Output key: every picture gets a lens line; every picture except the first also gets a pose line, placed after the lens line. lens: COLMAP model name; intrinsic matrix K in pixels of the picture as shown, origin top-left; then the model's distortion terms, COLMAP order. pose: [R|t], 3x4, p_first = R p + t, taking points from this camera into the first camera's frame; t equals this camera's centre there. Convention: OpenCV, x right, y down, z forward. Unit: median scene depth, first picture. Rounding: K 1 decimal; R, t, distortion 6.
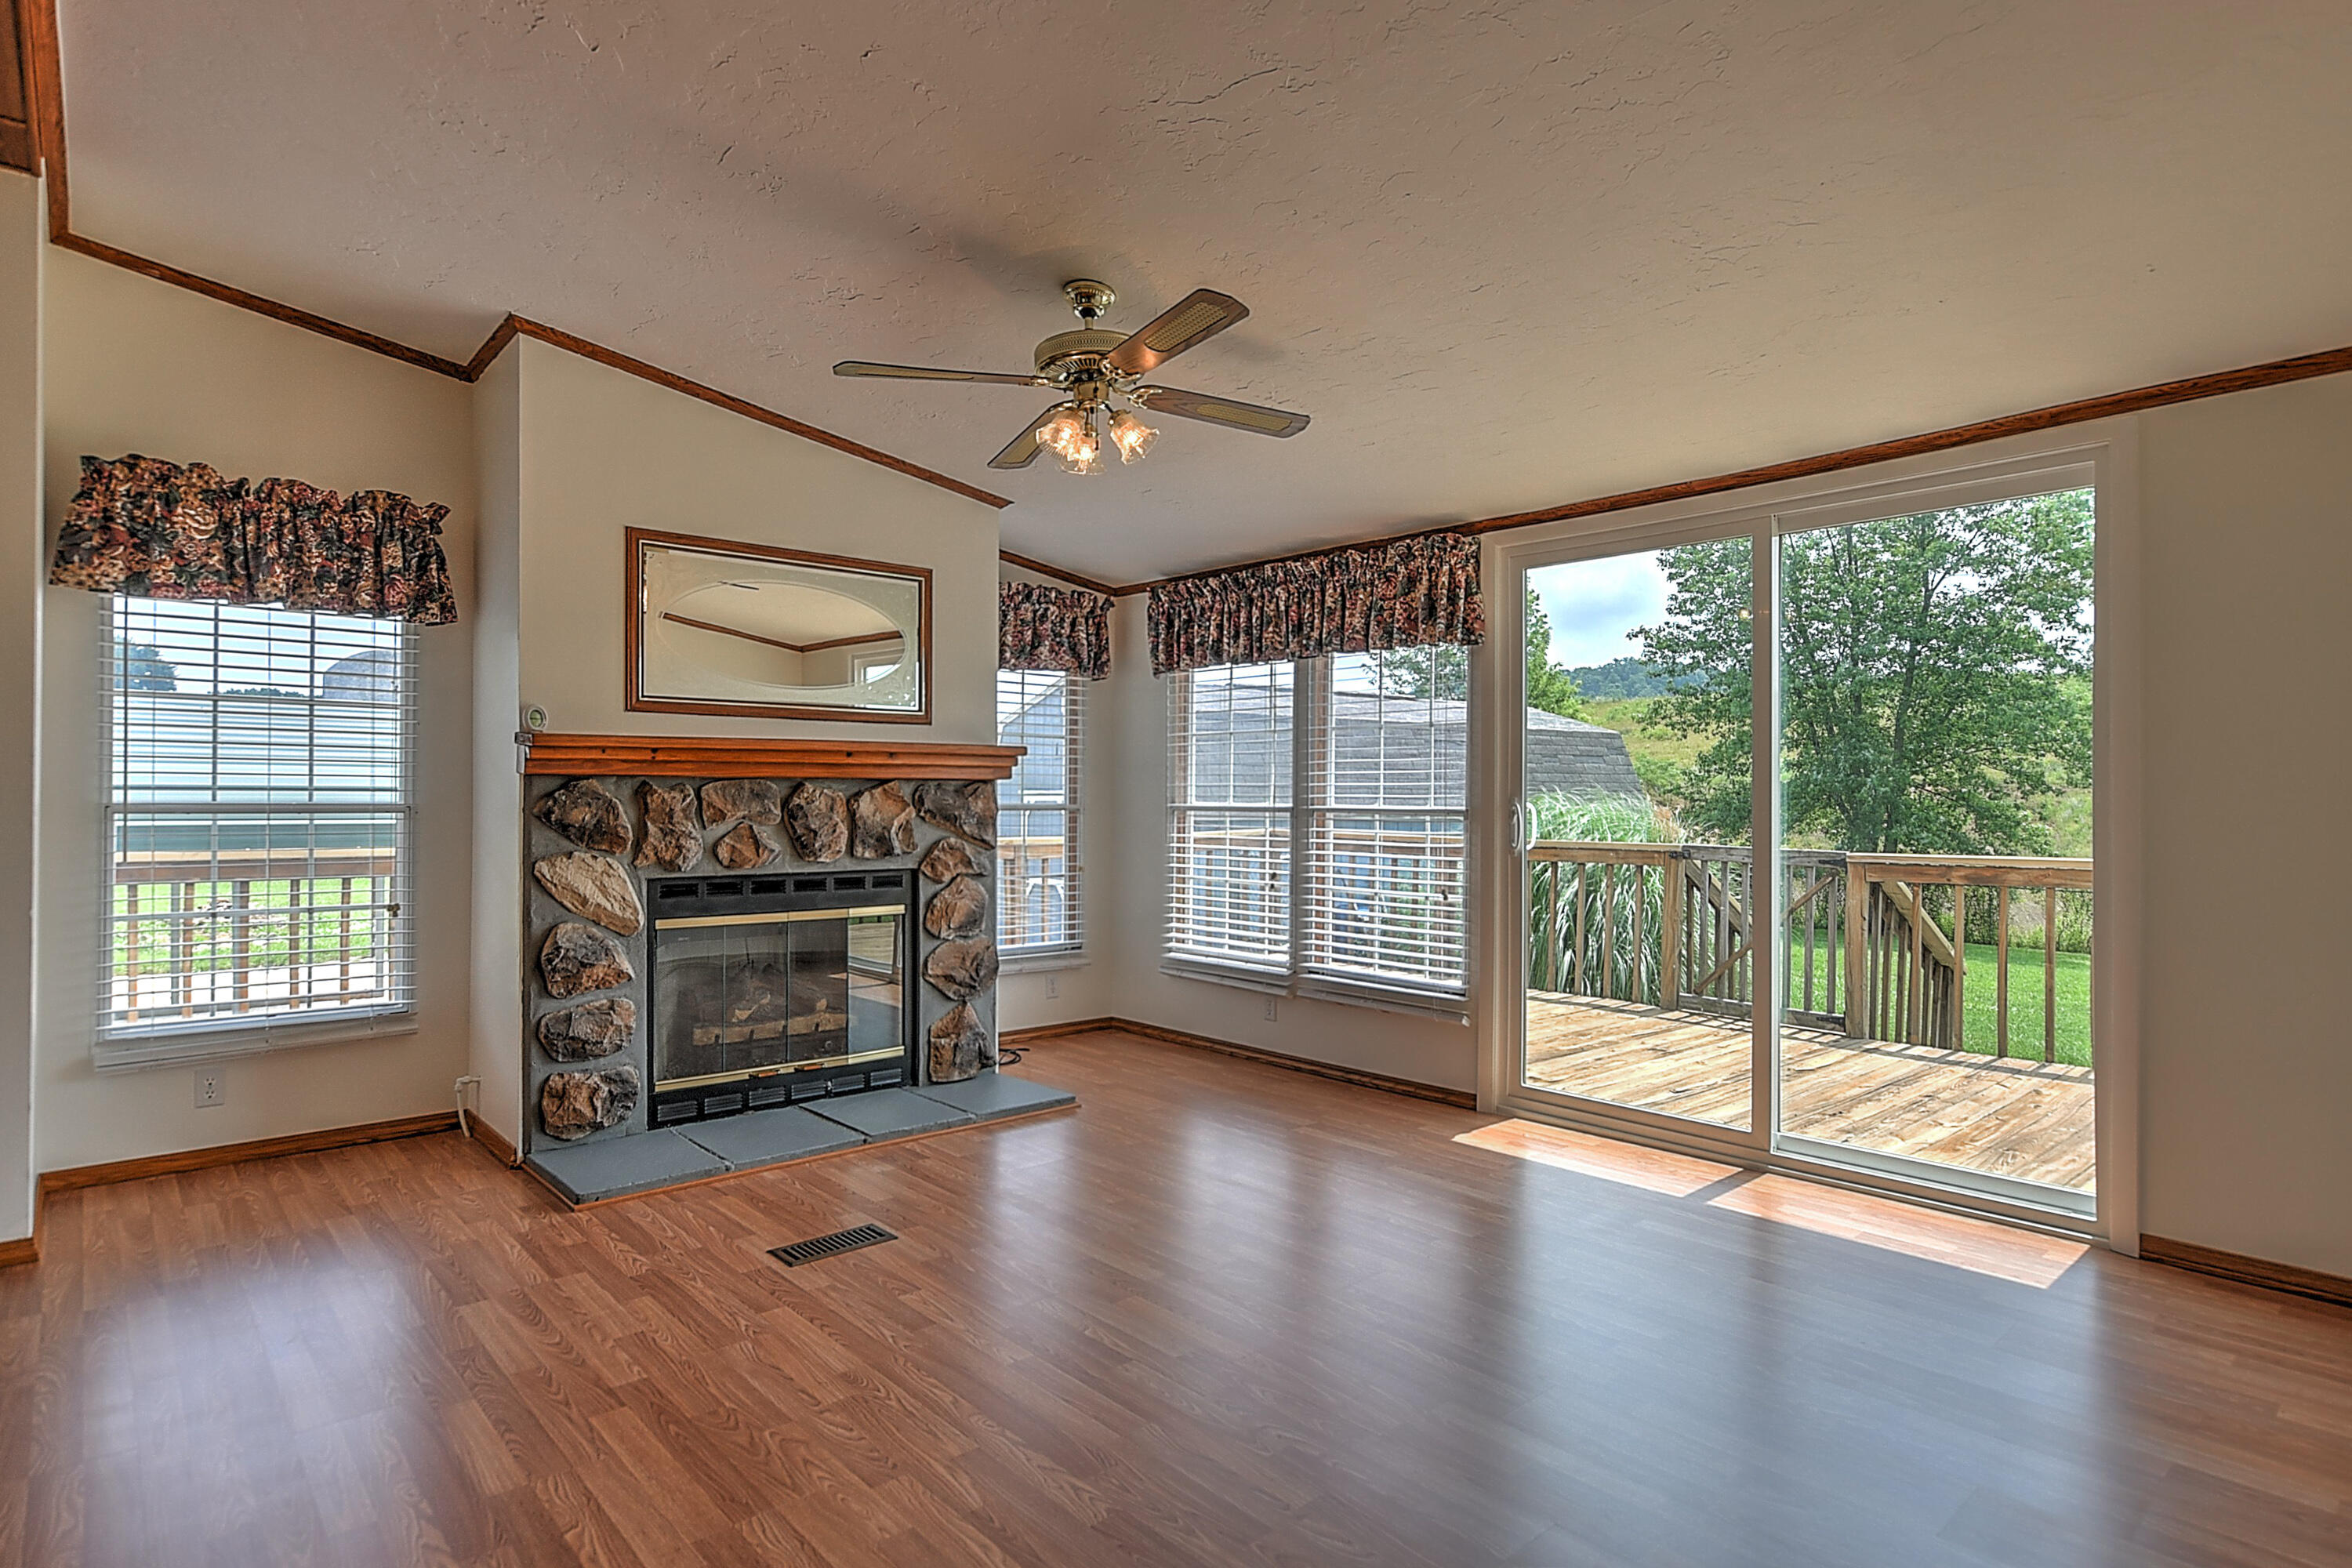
lens RADIAL K [[1249.0, 0, 1138.5], [0, 1249.0, 780.6], [0, 0, 1]] dist [-0.003336, -0.000656]
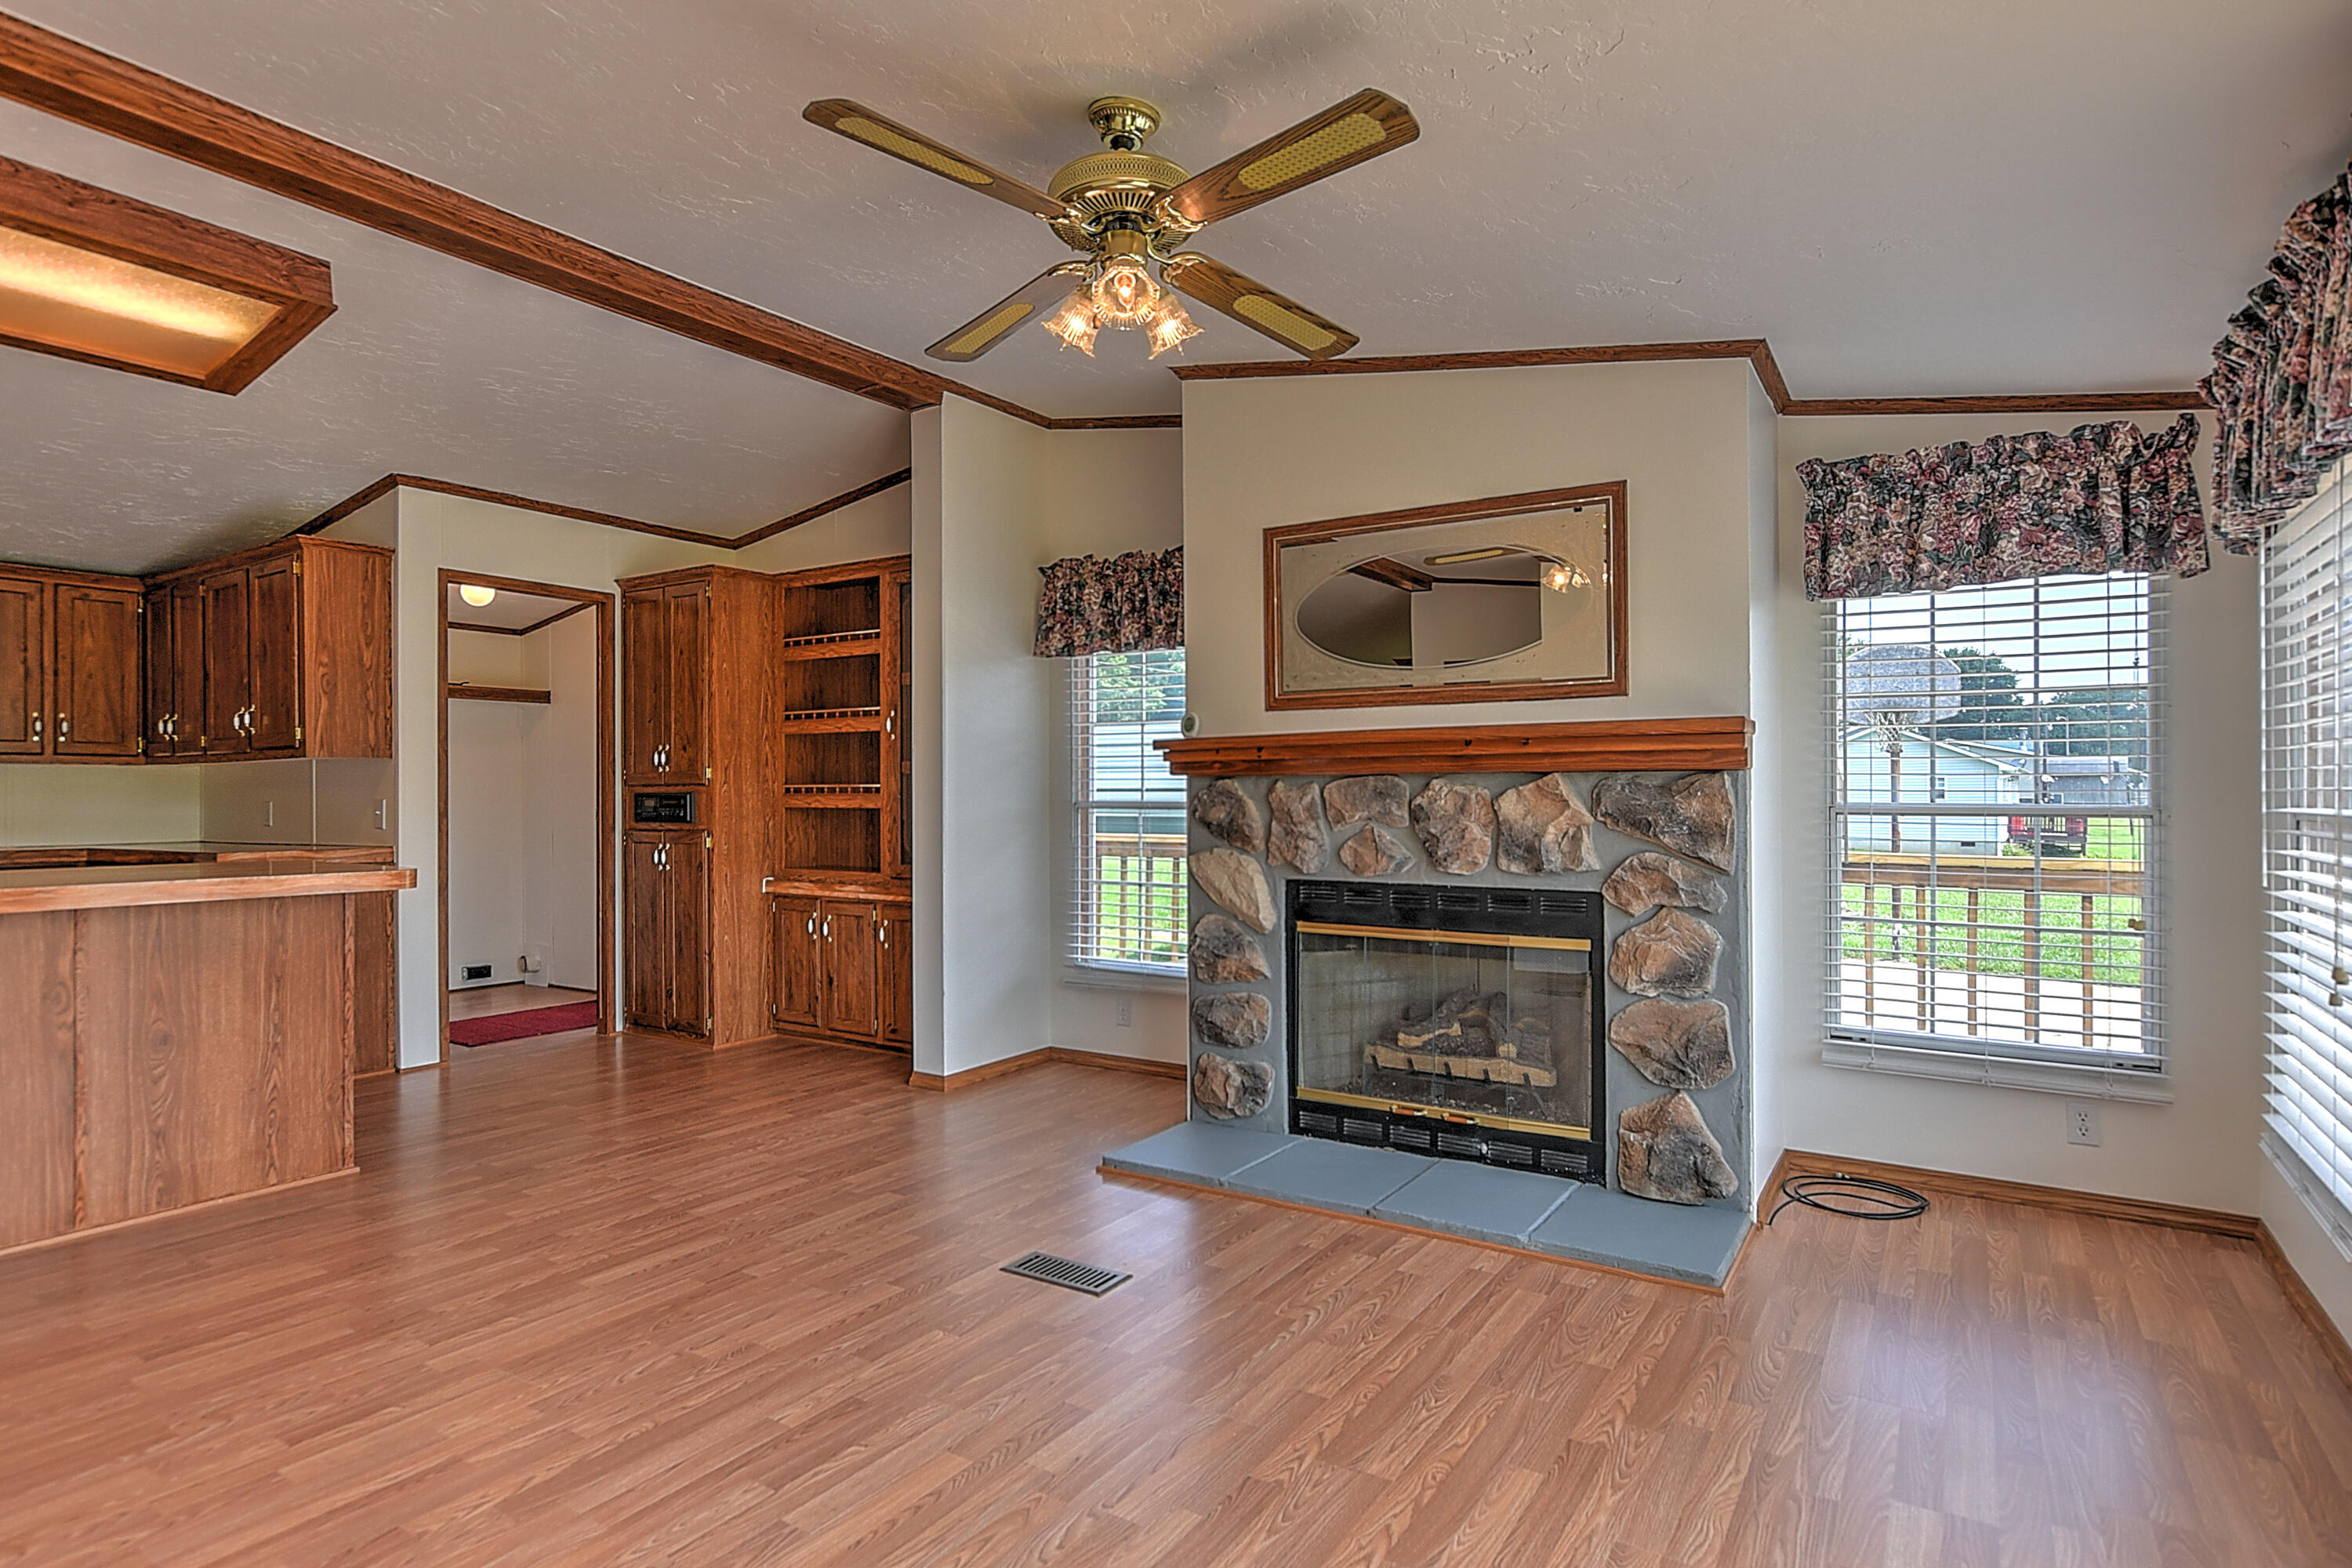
lens RADIAL K [[1214.3, 0, 1245.3], [0, 1214.3, 785.3], [0, 0, 1]] dist [-0.002365, -0.000027]
pose [[0.291794, -0.009524, -0.956434, 0.464450], [0.016226, 0.999856, -0.005006, 0.007925], [0.956343, -0.014059, 0.291907, 0.615103]]
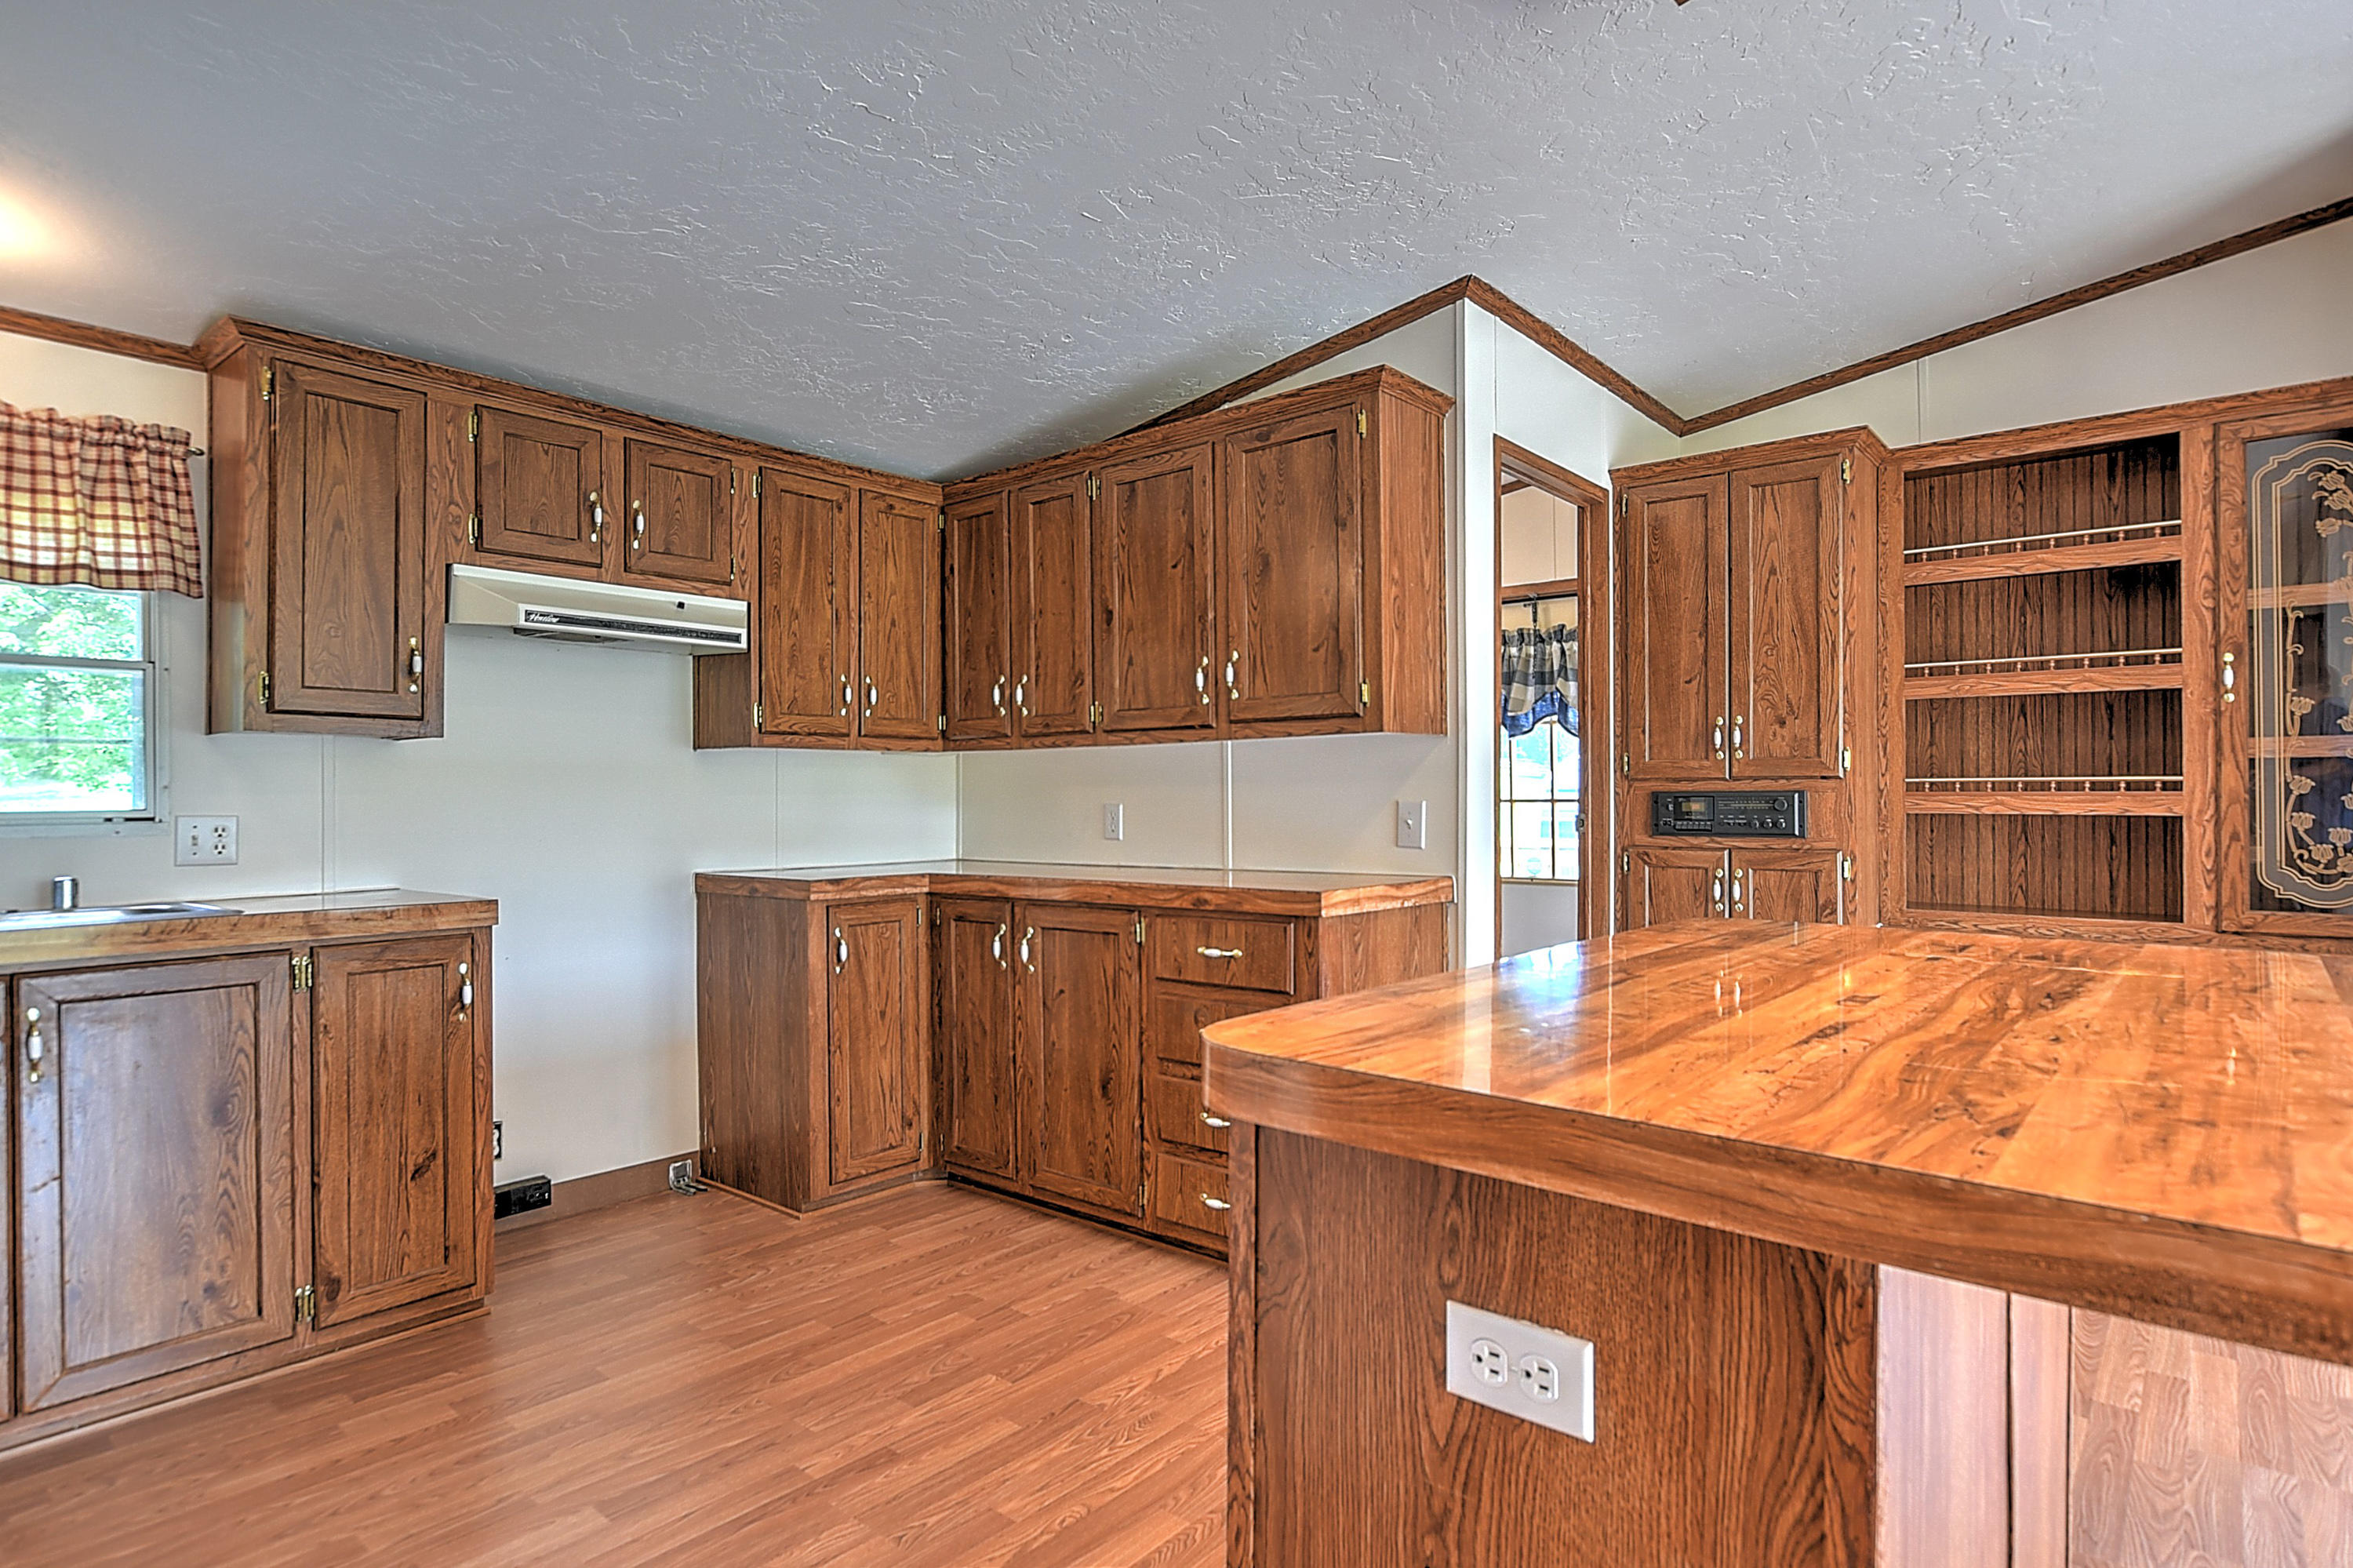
lens RADIAL K [[1235.2, 0, 1163.0], [0, 1235.2, 791.5], [0, 0, 1]] dist [-0.003815, -0.000137]
pose [[0.127035, -0.007989, -0.991866, -0.119403], [0.014815, 0.999871, -0.006156, -0.000076], [0.991788, -0.013912, 0.127137, -0.057787]]
